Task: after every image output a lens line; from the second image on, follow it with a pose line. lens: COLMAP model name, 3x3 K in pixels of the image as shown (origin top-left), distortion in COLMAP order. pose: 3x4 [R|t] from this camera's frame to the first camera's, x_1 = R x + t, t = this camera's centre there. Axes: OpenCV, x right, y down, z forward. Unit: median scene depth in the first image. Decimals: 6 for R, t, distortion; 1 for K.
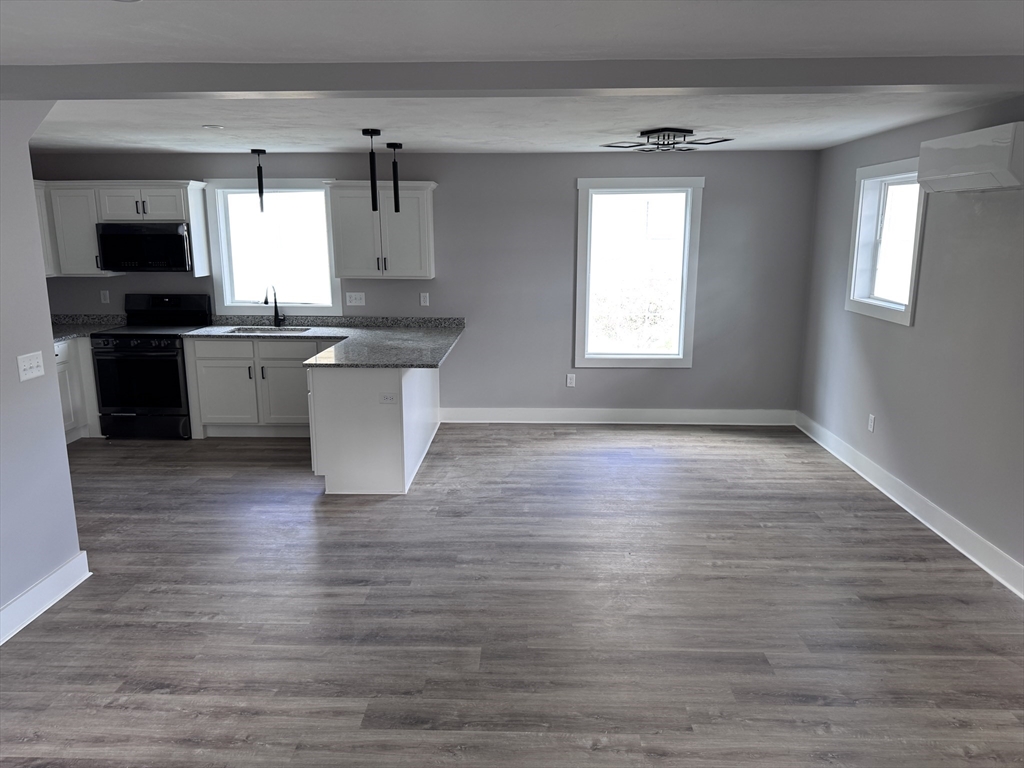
lens RADIAL K [[724.1, 0, 504.4], [0, 724.1, 387.2], [0, 0, 1]] dist [0.057004, -0.073253]
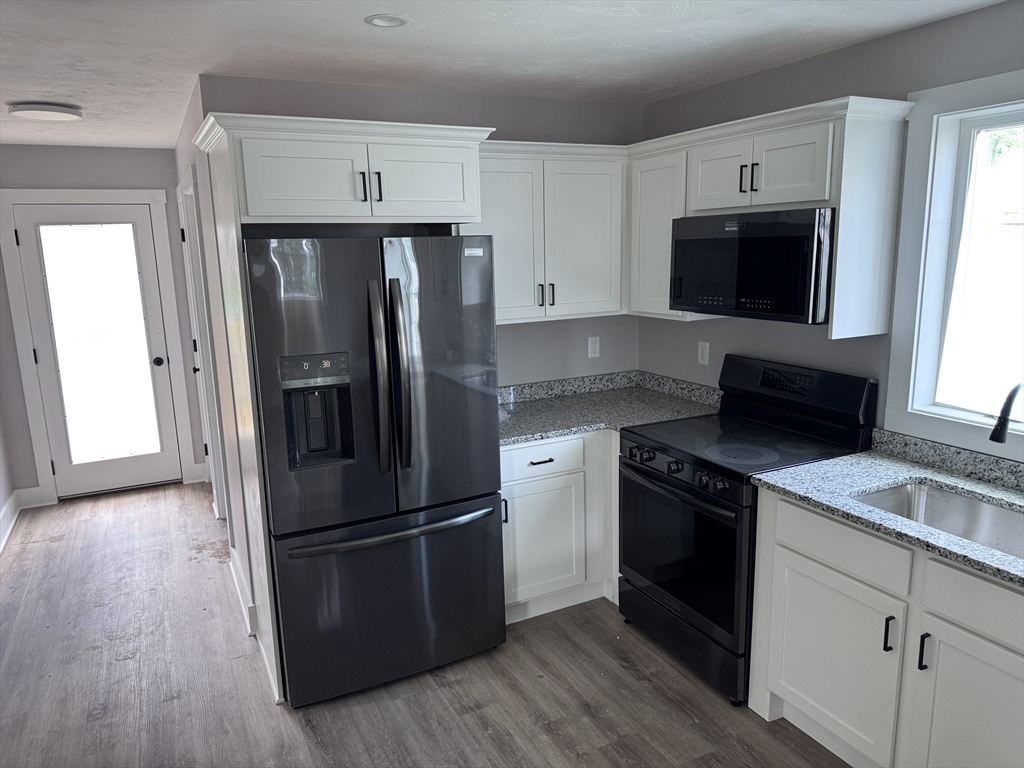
lens RADIAL K [[724.1, 0, 510.3], [0, 724.1, 386.5], [0, 0, 1]] dist [0.057004, -0.073253]
pose [[0.481962, 0.161108, -0.861253, -0.180357], [-0.160923, 0.982506, 0.093736, -0.158986], [0.861288, 0.093418, 0.499457, 0.762172]]
